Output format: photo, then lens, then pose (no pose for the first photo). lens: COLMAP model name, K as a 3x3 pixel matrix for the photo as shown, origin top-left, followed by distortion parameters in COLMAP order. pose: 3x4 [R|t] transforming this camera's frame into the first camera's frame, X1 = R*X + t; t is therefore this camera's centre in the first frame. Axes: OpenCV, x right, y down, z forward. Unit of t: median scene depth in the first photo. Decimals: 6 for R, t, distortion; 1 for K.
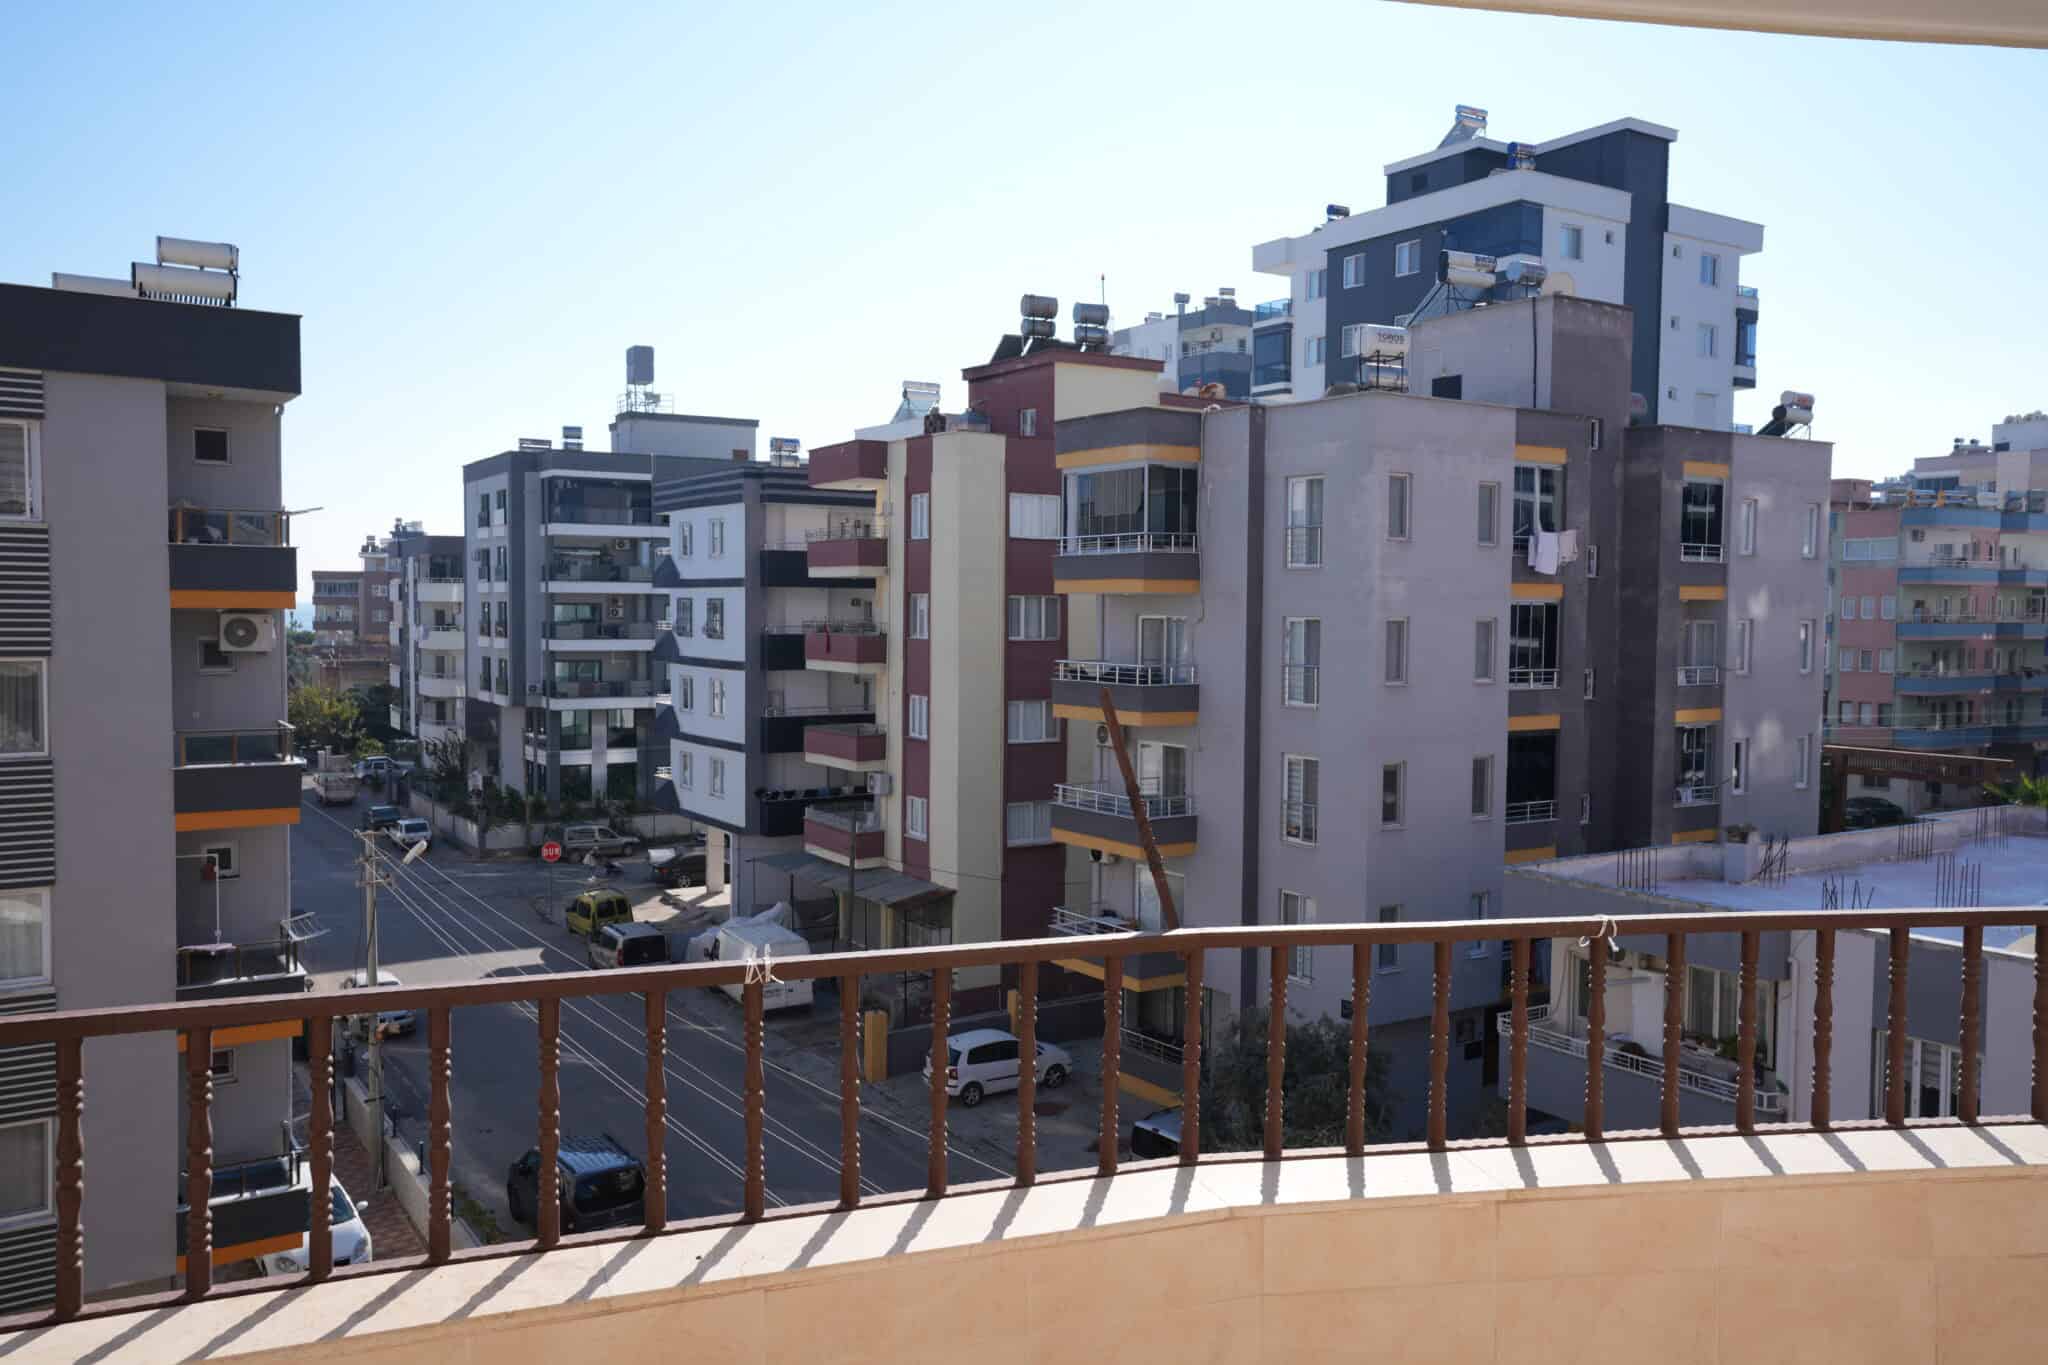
lens RADIAL K [[1574.9, 0, 1017.9], [0, 1574.9, 681.5], [0, 0, 1]] dist [-0.004776, 0.073566]
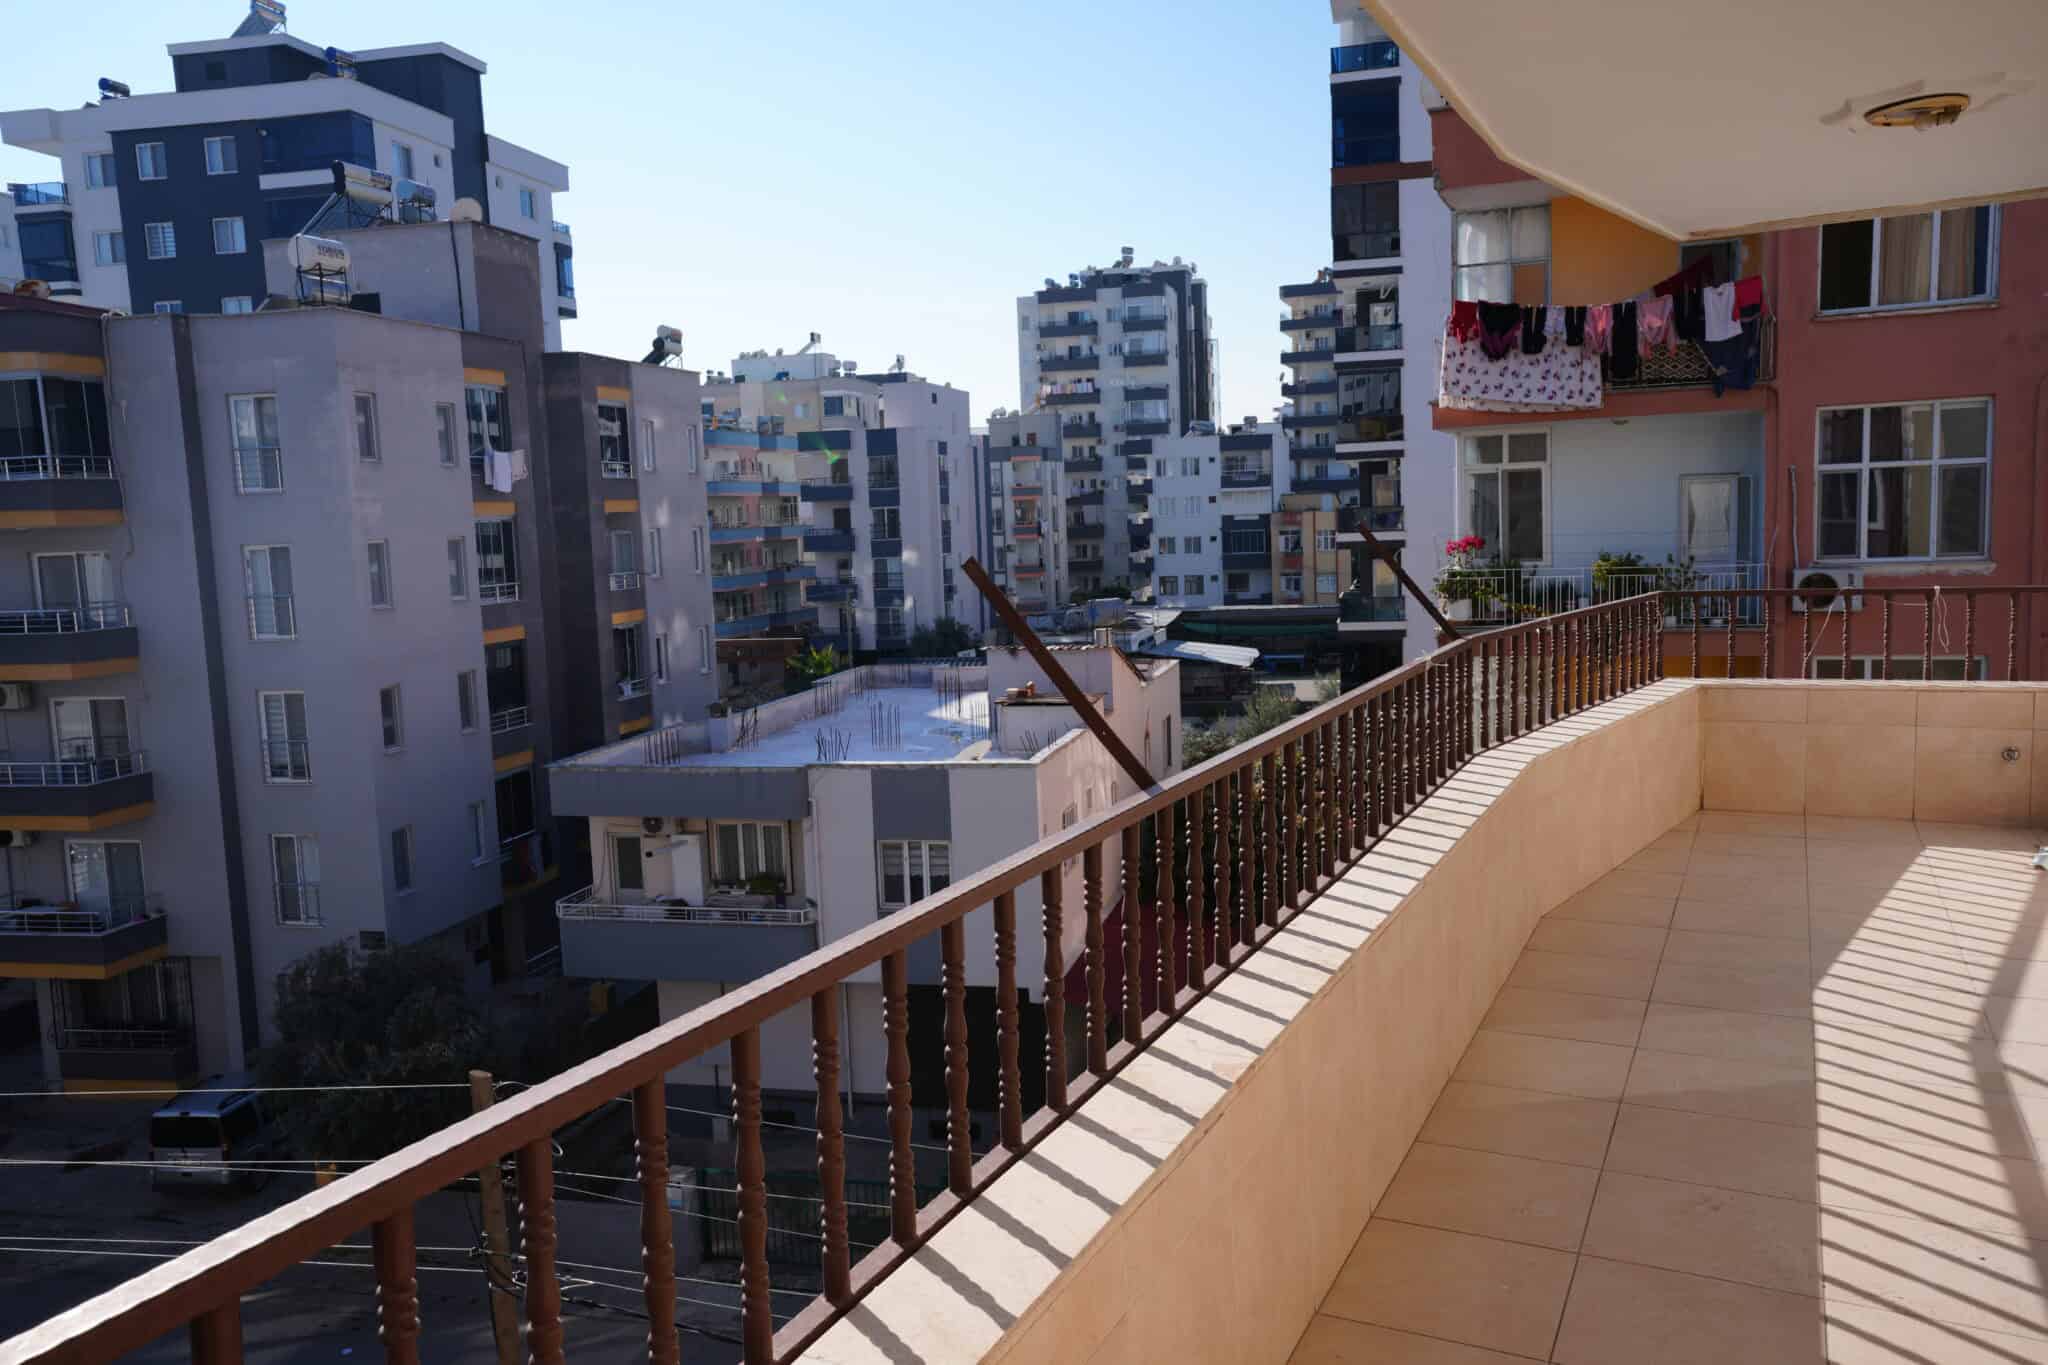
lens RADIAL K [[1574.9, 0, 1017.9], [0, 1574.9, 681.5], [0, 0, 1]] dist [-0.004776, 0.073566]
pose [[0.732224, -0.109909, 0.672137, -0.113477], [0.077315, 0.993927, 0.078302, 0.001192], [-0.676662, -0.005368, 0.736275, -0.002754]]
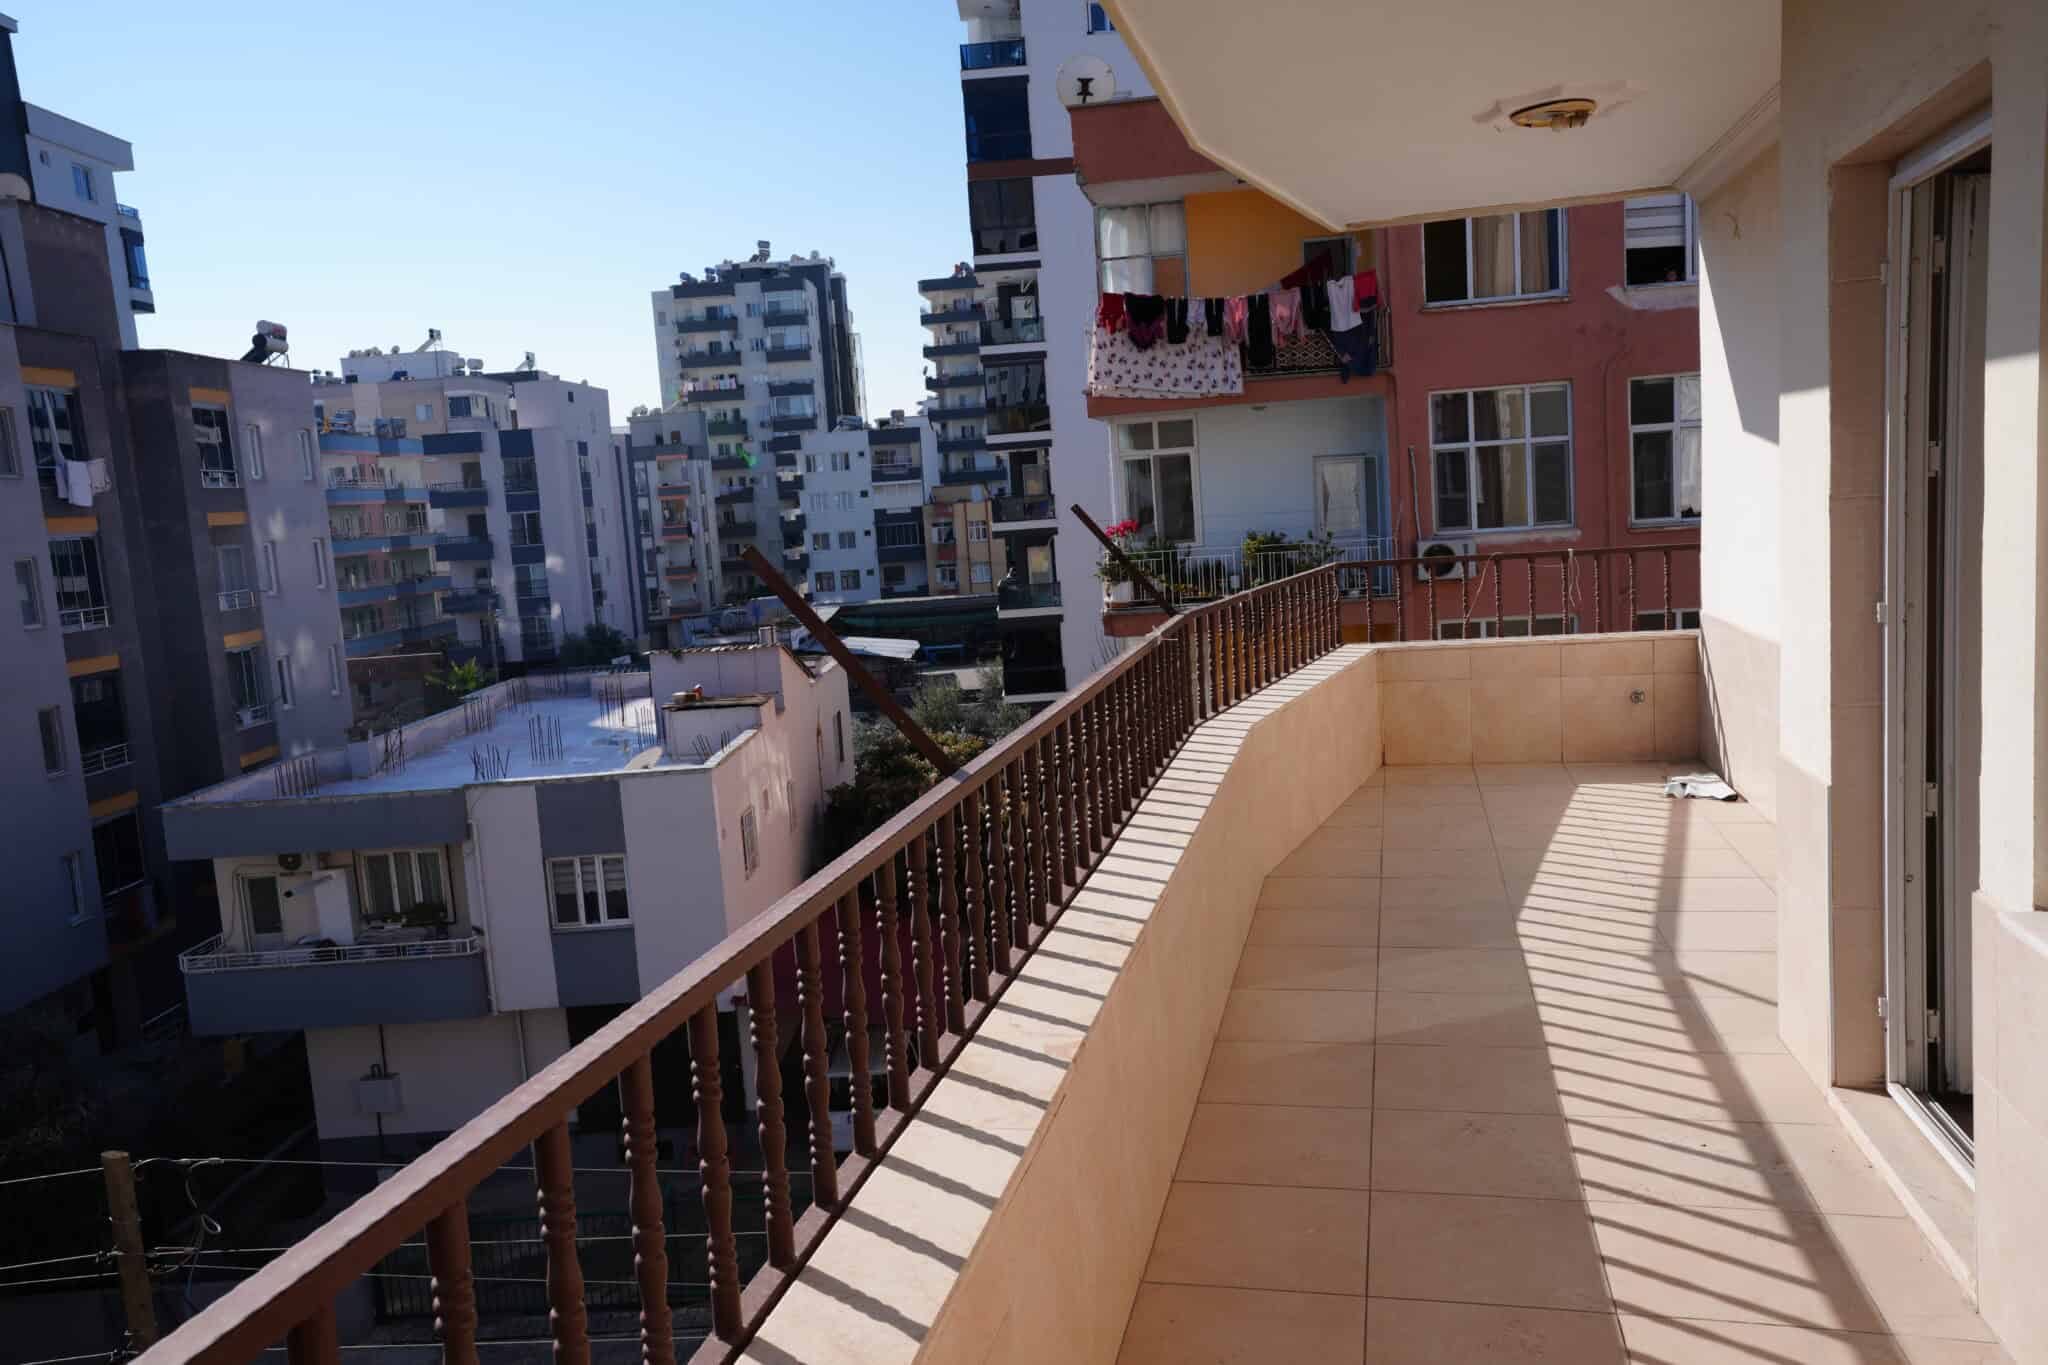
lens RADIAL K [[1574.2, 0, 1022.4], [0, 1574.2, 687.7], [0, 0, 1]] dist [-0.004498, 0.073535]
pose [[0.561954, -0.151146, 0.813242, -0.116160], [0.112397, 0.987998, 0.105959, 0.001186], [-0.819497, 0.031862, 0.572198, 0.002791]]
